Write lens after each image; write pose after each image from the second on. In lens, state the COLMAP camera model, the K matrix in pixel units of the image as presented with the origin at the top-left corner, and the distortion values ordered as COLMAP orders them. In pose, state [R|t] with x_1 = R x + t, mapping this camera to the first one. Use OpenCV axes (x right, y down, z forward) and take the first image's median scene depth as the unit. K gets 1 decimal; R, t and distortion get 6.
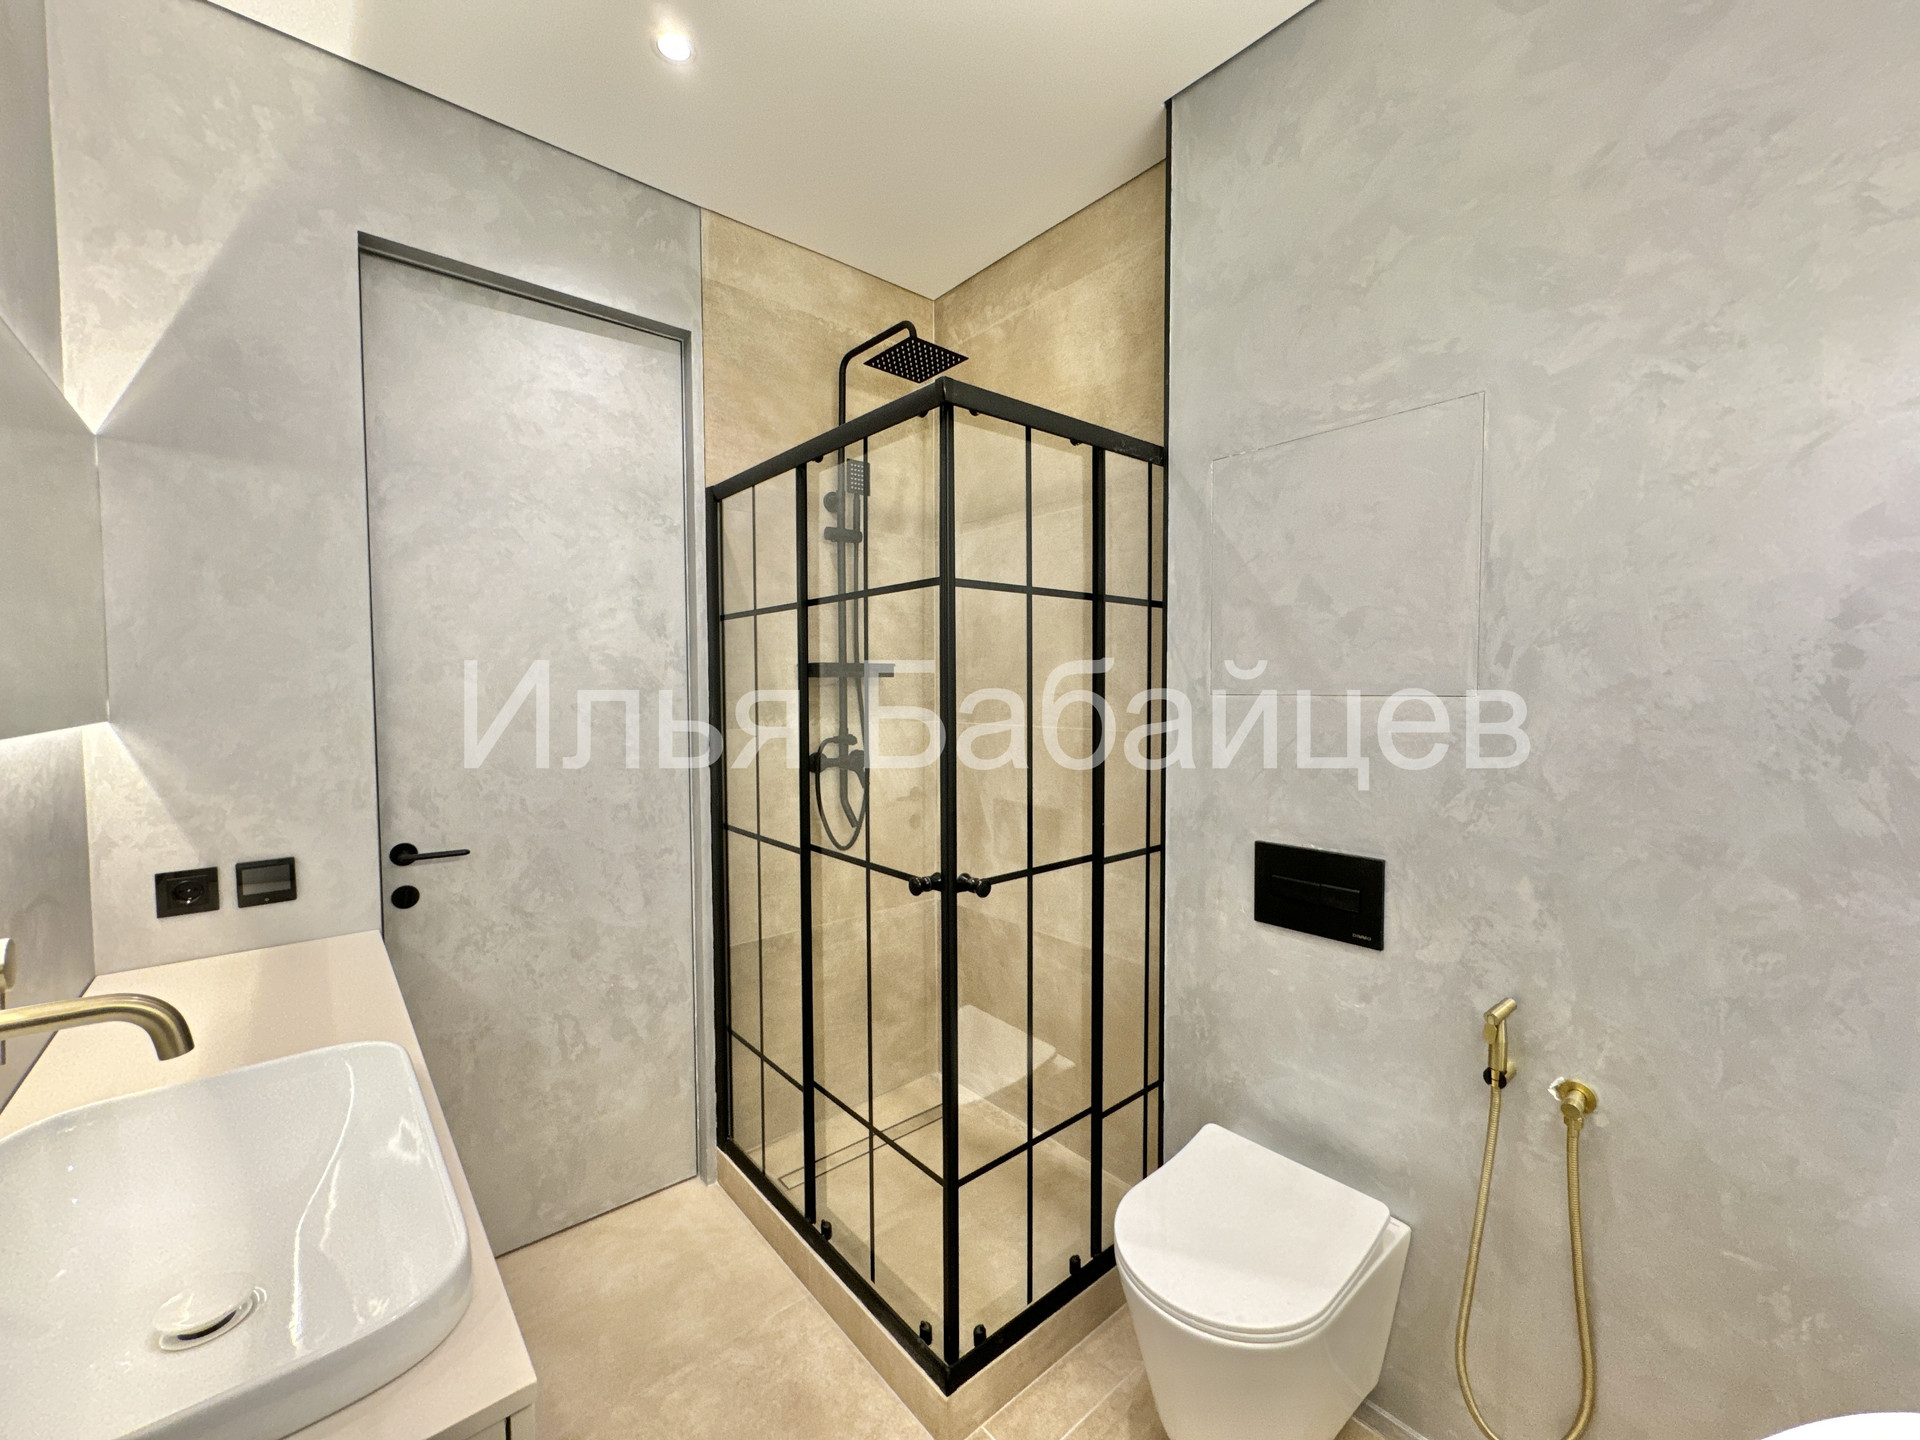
lens RADIAL K [[769.1, 0, 960.0], [0, 769.1, 720.0], [0, 0, 1]] dist [-0.001538, -0.000059]
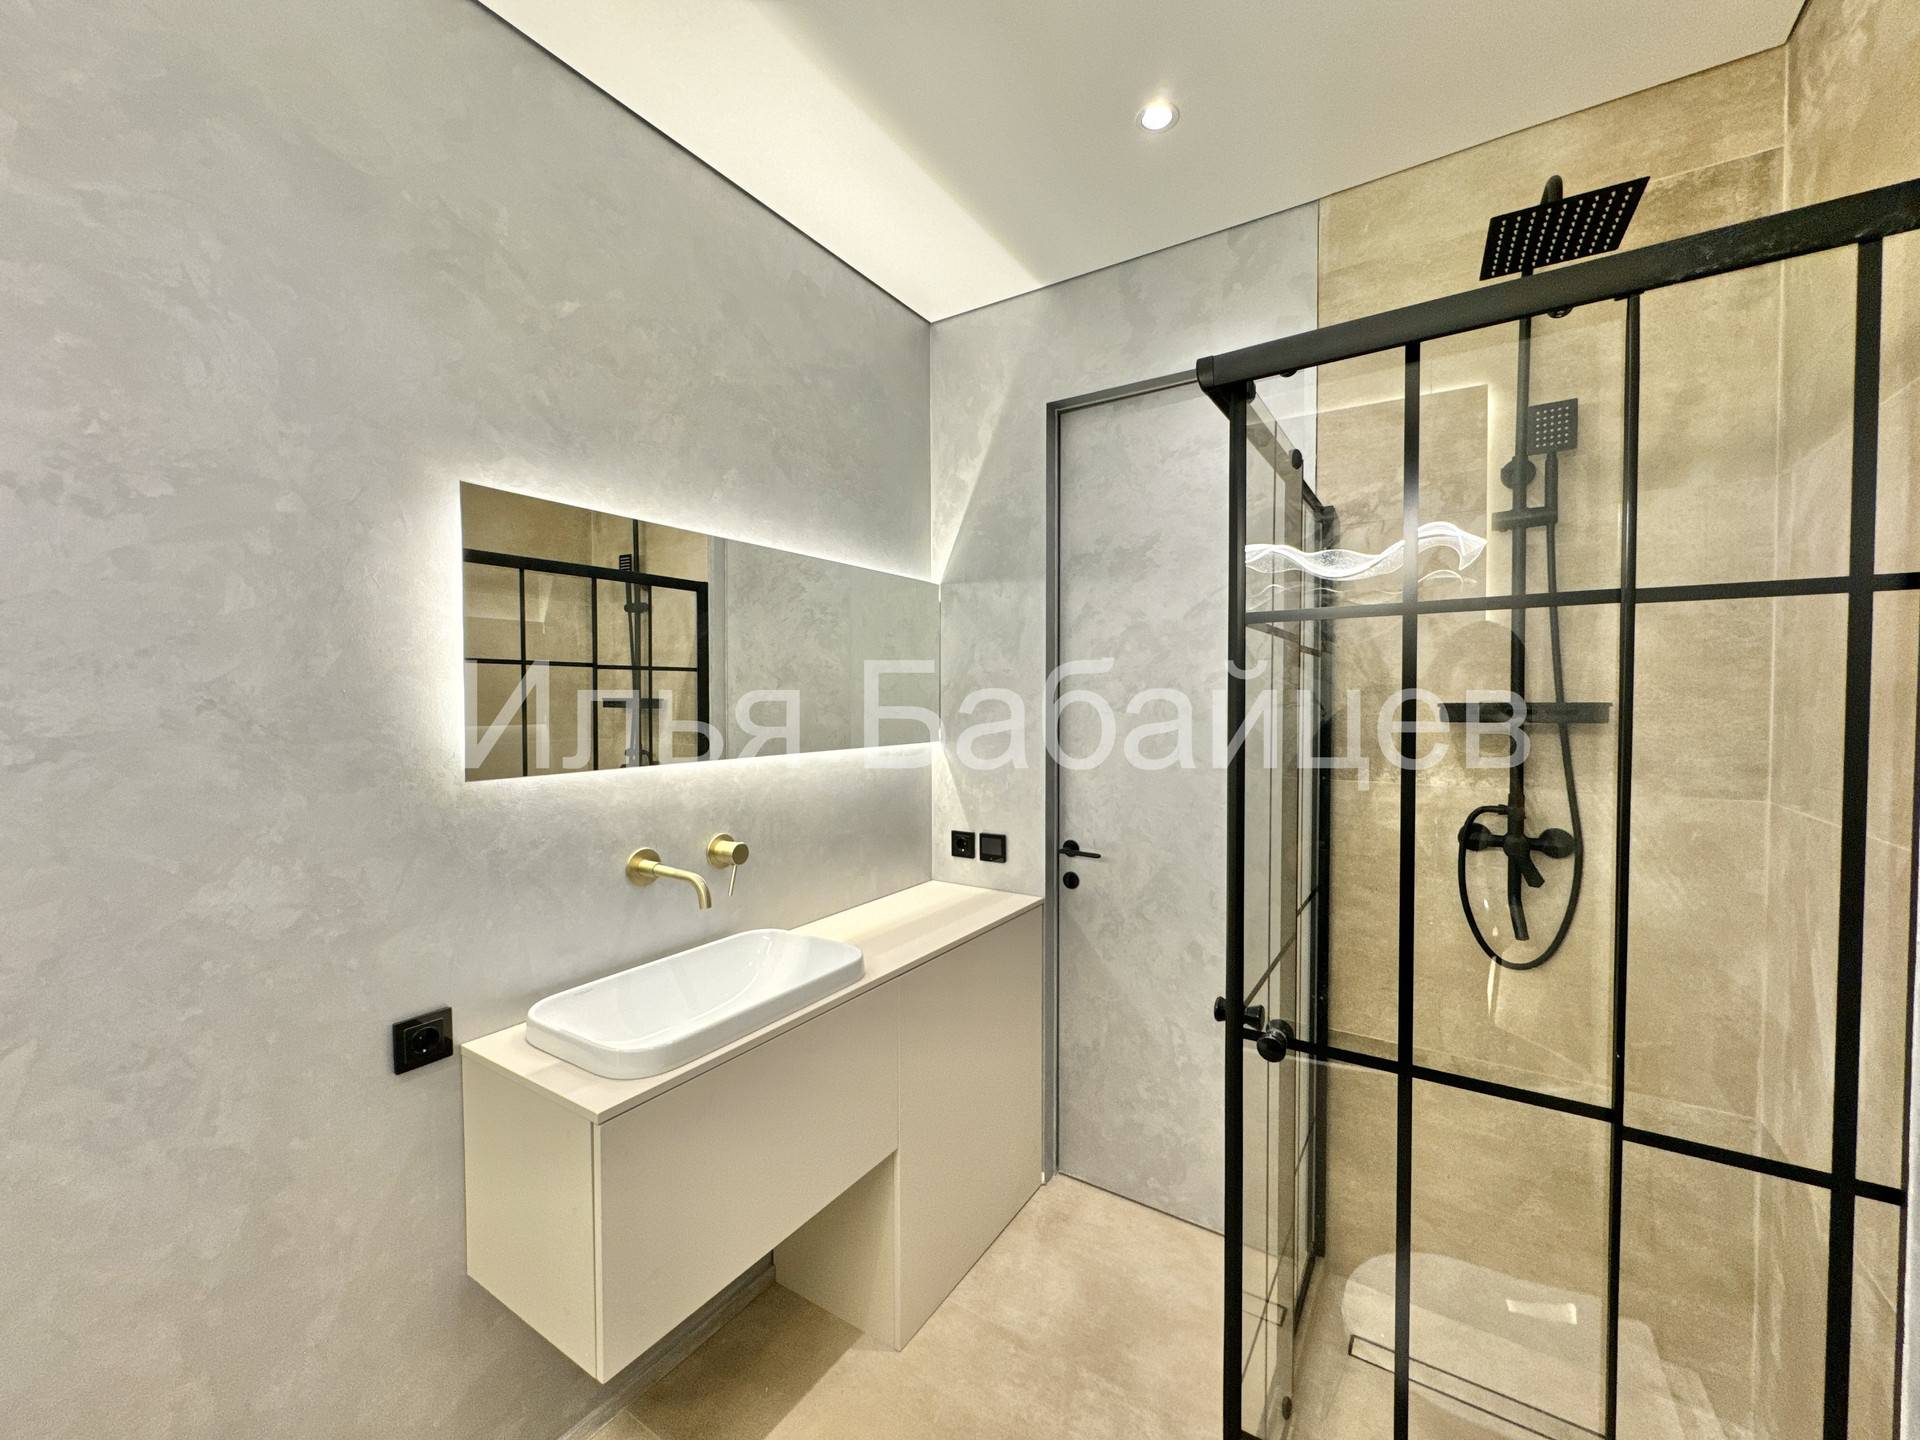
lens RADIAL K [[769.1, 0, 960.0], [0, 769.1, 720.0], [0, 0, 1]] dist [-0.001538, -0.000059]
pose [[0.284174, 0.032005, -0.958238, 0.568011], [-0.040034, 0.998967, 0.021492, -0.079972], [0.957936, 0.032255, 0.285162, 0.478853]]
